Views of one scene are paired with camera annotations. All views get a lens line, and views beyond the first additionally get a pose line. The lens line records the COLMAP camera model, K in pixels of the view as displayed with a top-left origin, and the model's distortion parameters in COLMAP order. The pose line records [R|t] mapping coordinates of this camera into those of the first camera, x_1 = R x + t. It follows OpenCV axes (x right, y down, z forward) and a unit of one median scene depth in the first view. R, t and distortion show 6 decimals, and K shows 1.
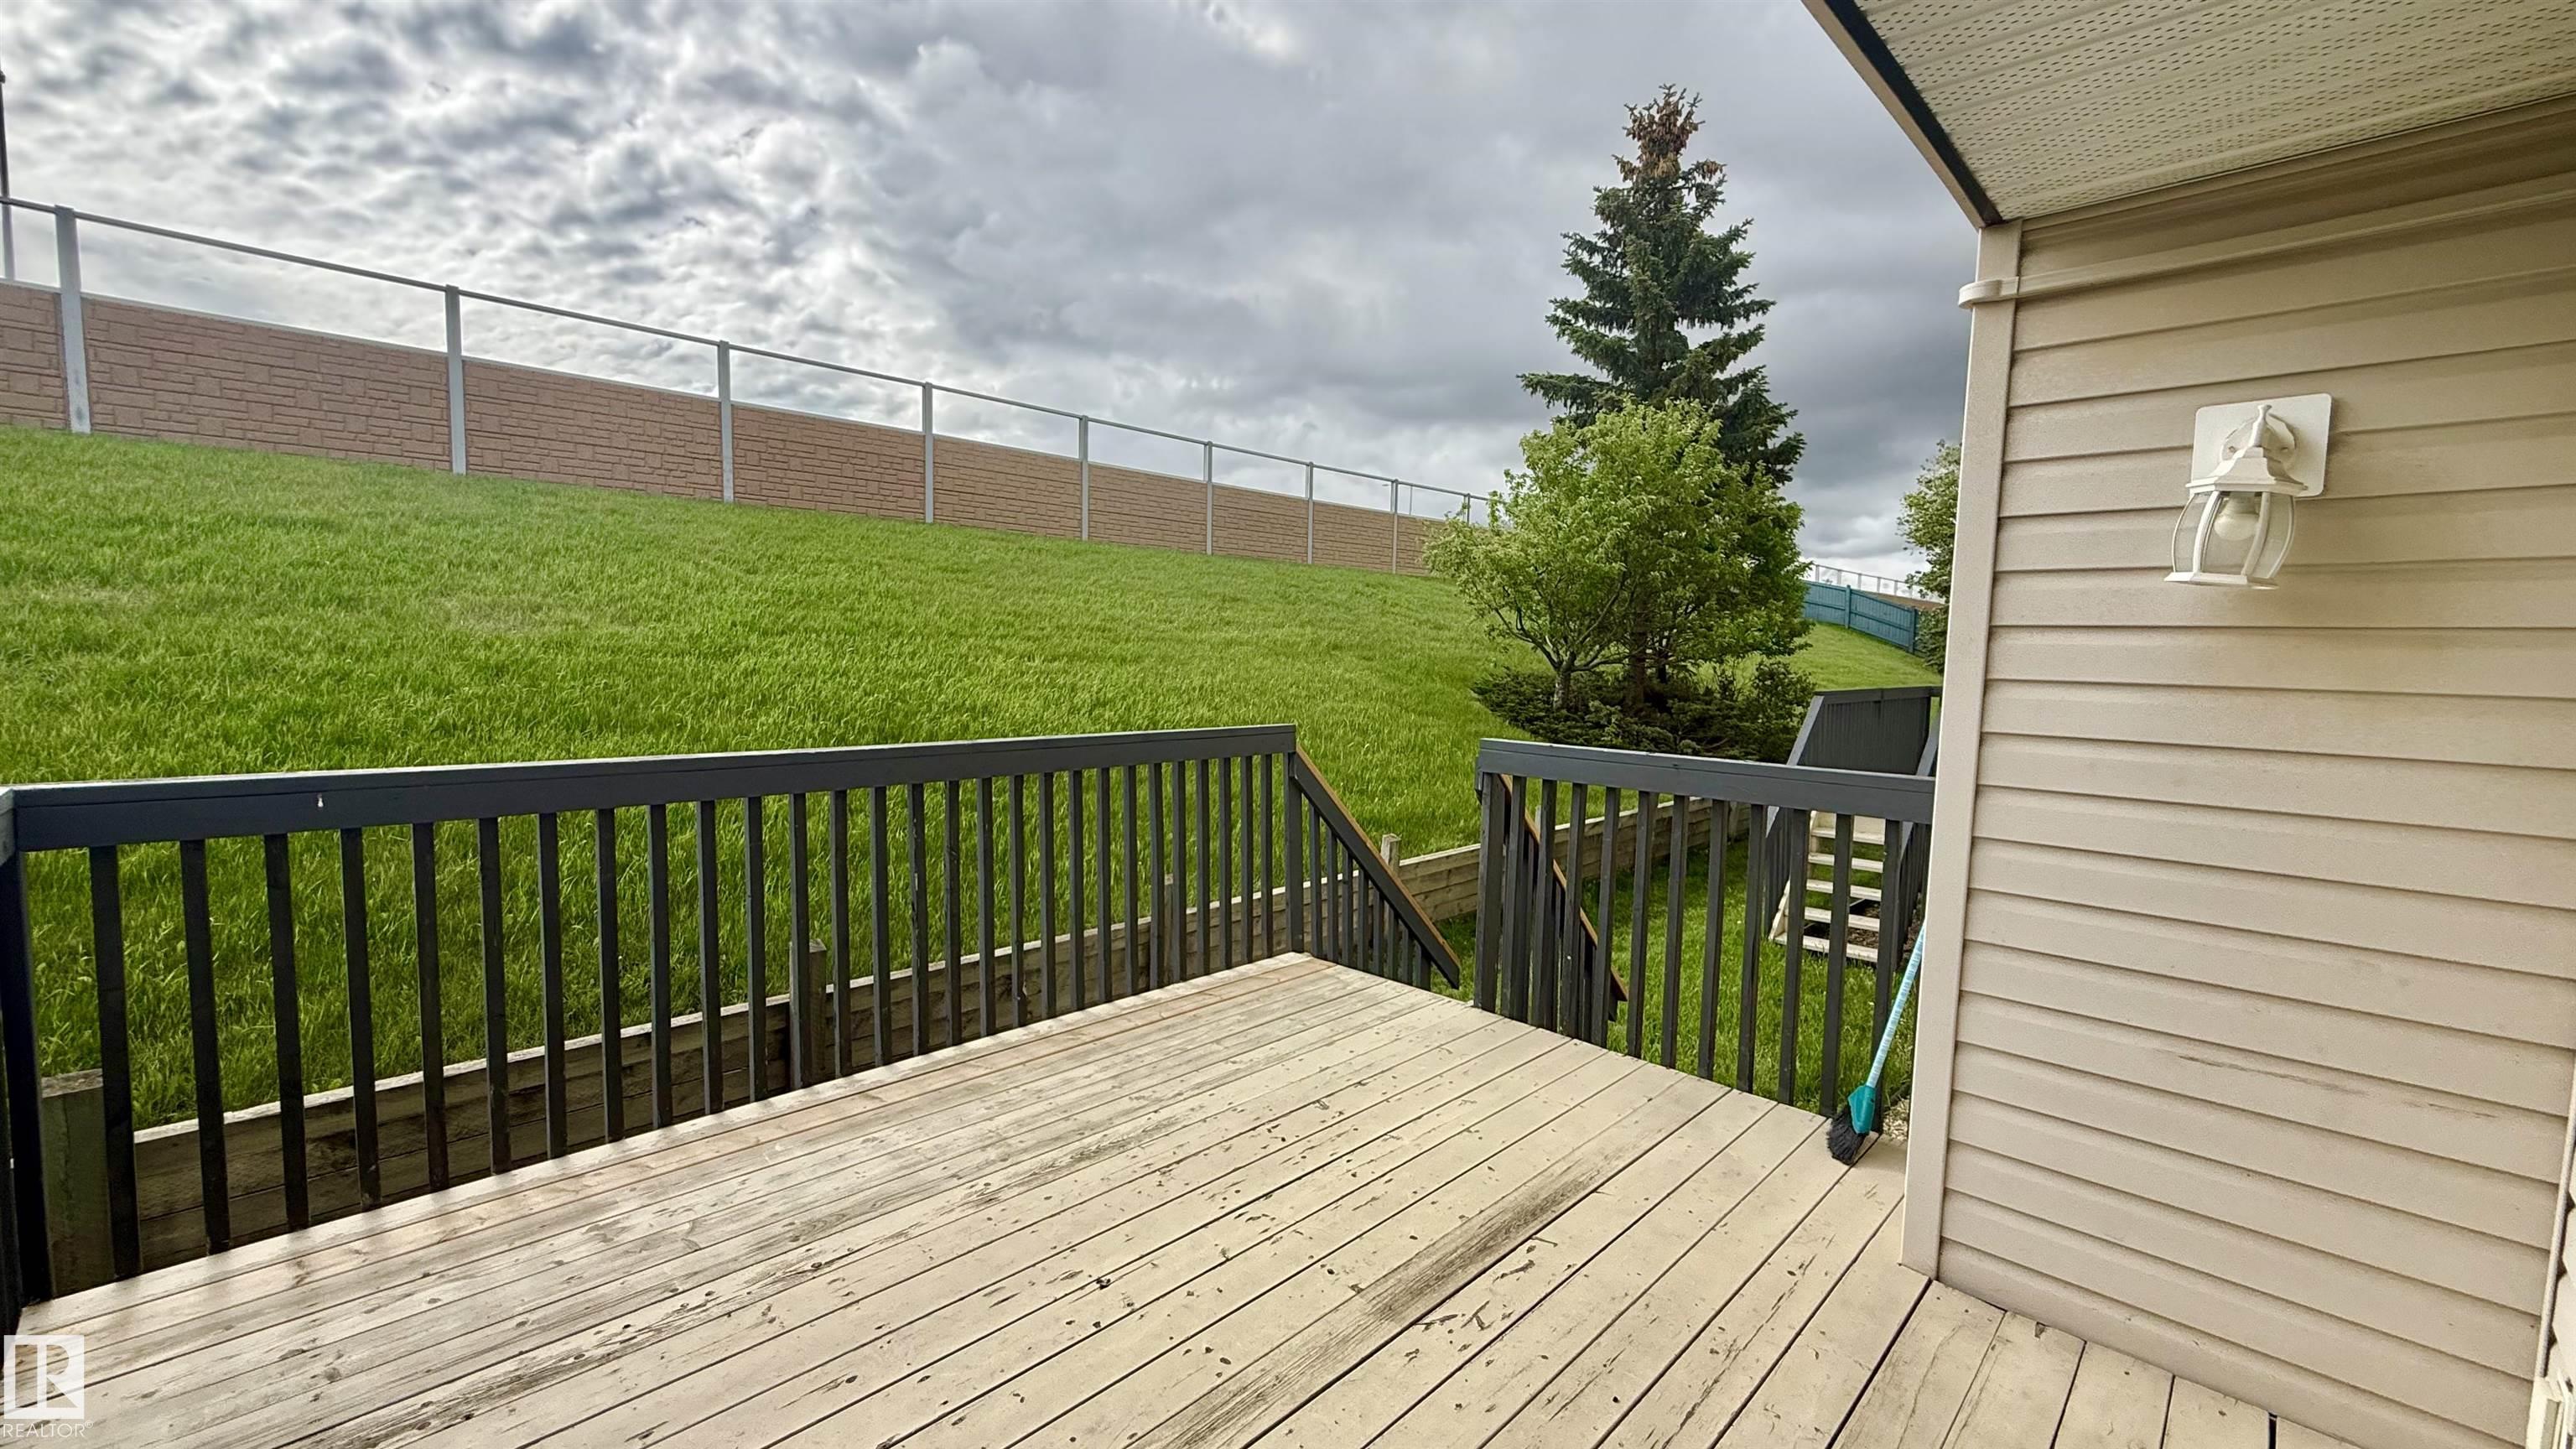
lens RADIAL K [[1015.9, 0, 1285.6], [0, 1015.9, 722.6], [0, 0, 1]] dist [0.000299, 0.000722]
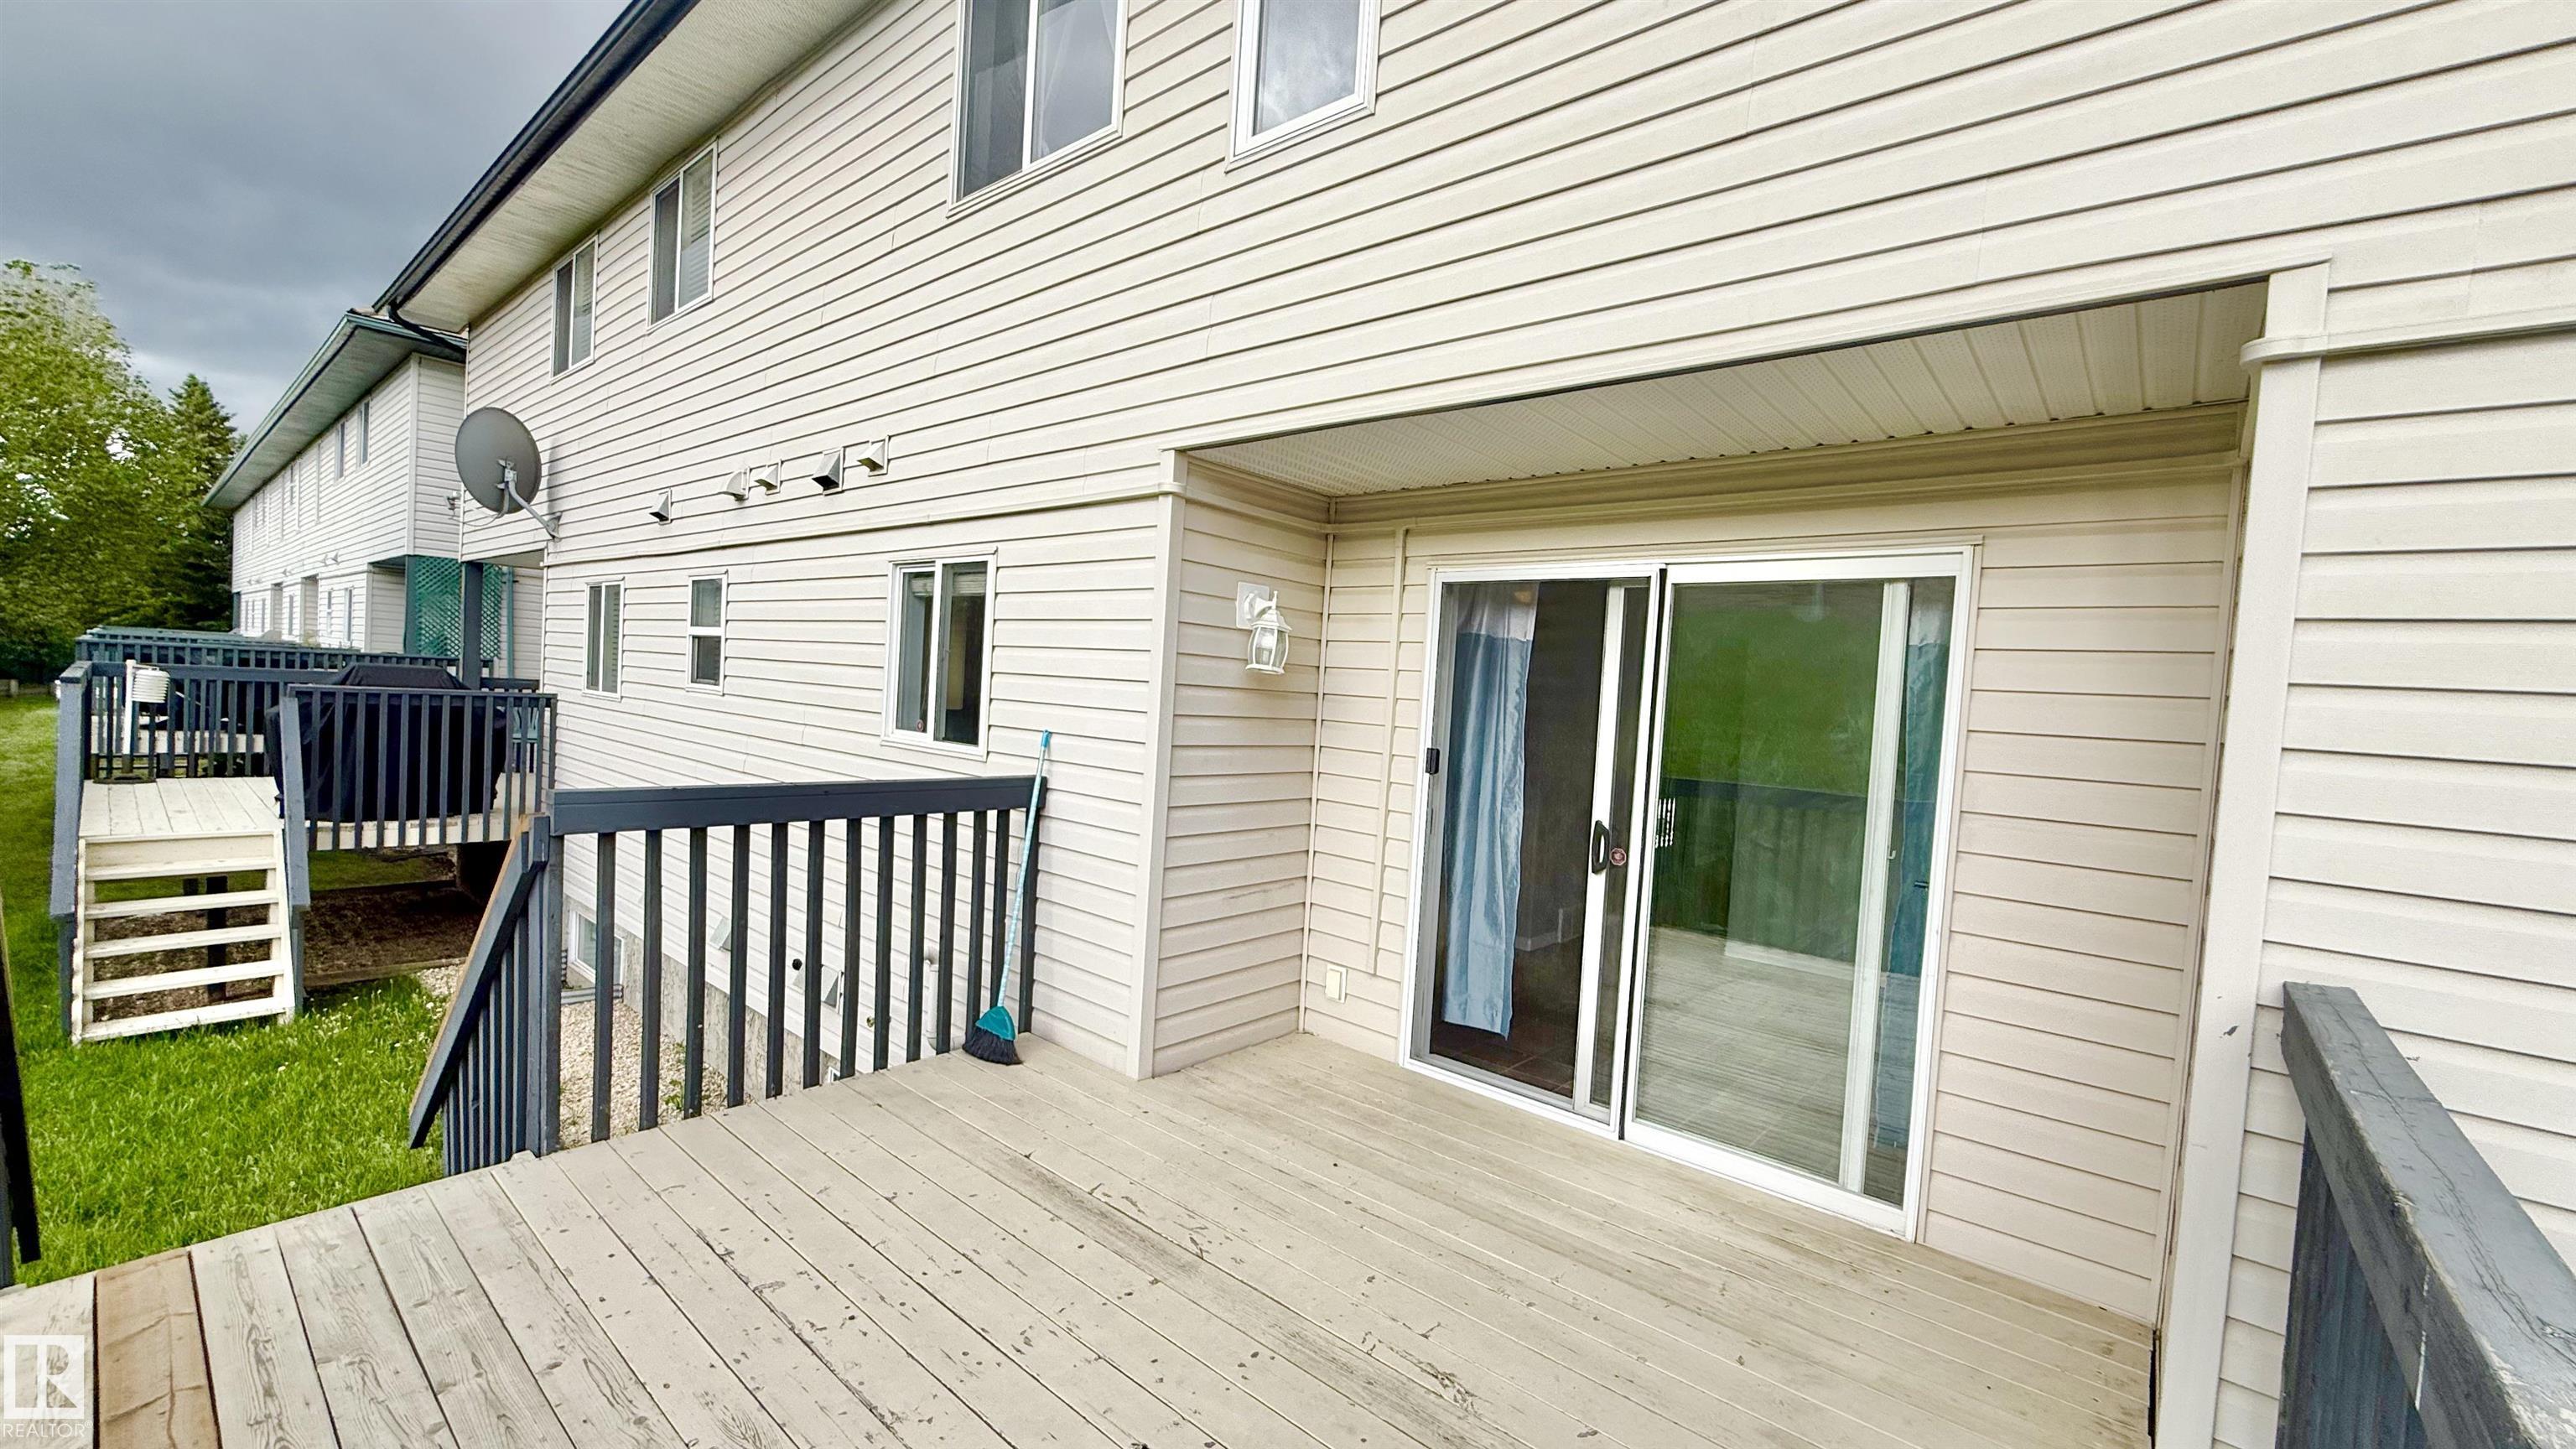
lens RADIAL K [[1015.9, 0, 1285.2], [0, 1015.9, 734.0], [0, 0, 1]] dist [0.000299, 0.000722]
pose [[-0.067326, -0.063275, 0.995723, -0.967935], [0.016160, 0.997787, 0.064499, -0.109958], [-0.997600, 0.020433, -0.066154, 0.871005]]
